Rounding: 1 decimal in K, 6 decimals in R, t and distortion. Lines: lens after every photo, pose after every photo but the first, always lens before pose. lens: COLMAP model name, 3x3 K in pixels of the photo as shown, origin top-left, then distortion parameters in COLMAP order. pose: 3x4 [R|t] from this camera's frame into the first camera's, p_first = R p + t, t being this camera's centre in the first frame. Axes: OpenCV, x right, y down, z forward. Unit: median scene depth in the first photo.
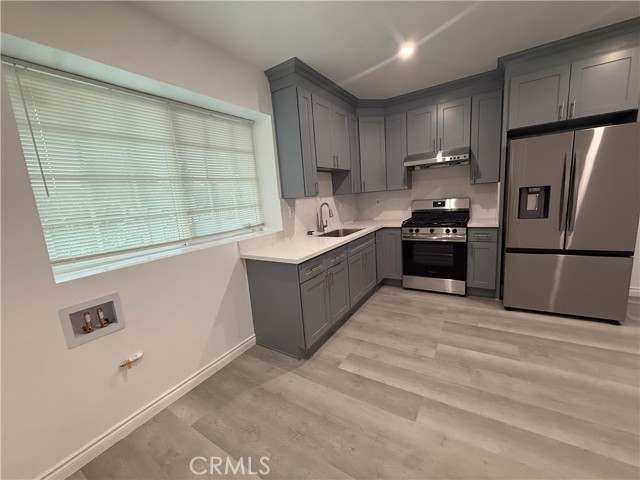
lens RADIAL K [[256.5, 0, 320.9], [0, 256.5, 238.7], [0, 0, 1]] dist [-0.000201, -0.000298]
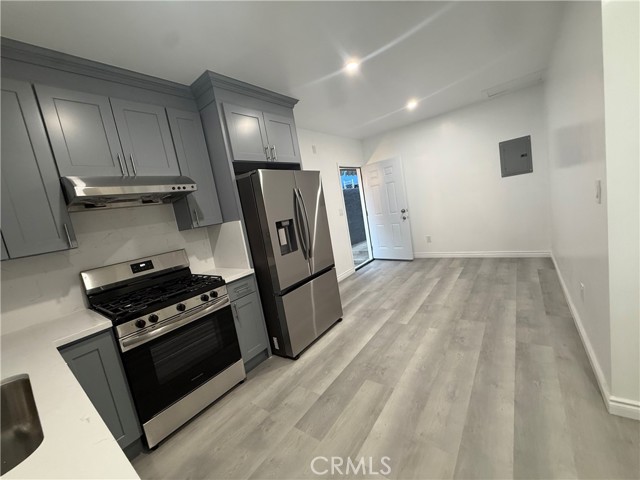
lens RADIAL K [[256.5, 0, 317.3], [0, 256.5, 239.0], [0, 0, 1]] dist [-0.000201, -0.000298]
pose [[0.108702, -0.064618, 0.991972, -0.106110], [0.318035, 0.947698, 0.026883, -0.113634], [-0.941827, 0.312560, 0.123568, 0.724519]]
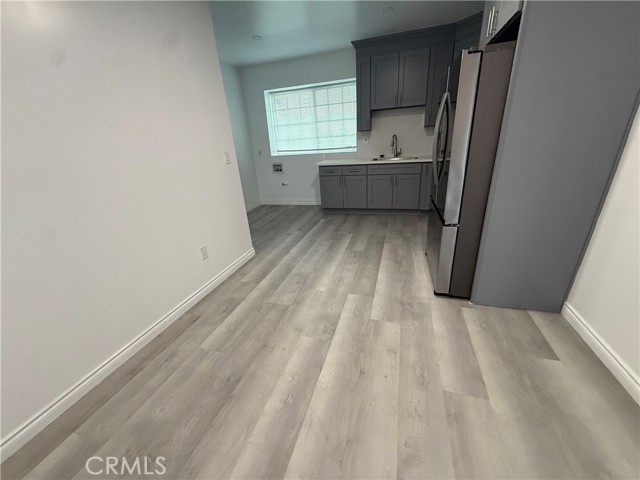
lens RADIAL K [[256.5, 0, 319.9], [0, 256.5, 241.1], [0, 0, 1]] dist [-0.000201, -0.000298]
pose [[0.264678, 0.419340, -0.868389, 1.571785], [-0.113938, 0.907795, 0.403641, -0.156133], [0.957582, -0.007892, 0.288052, 0.280047]]
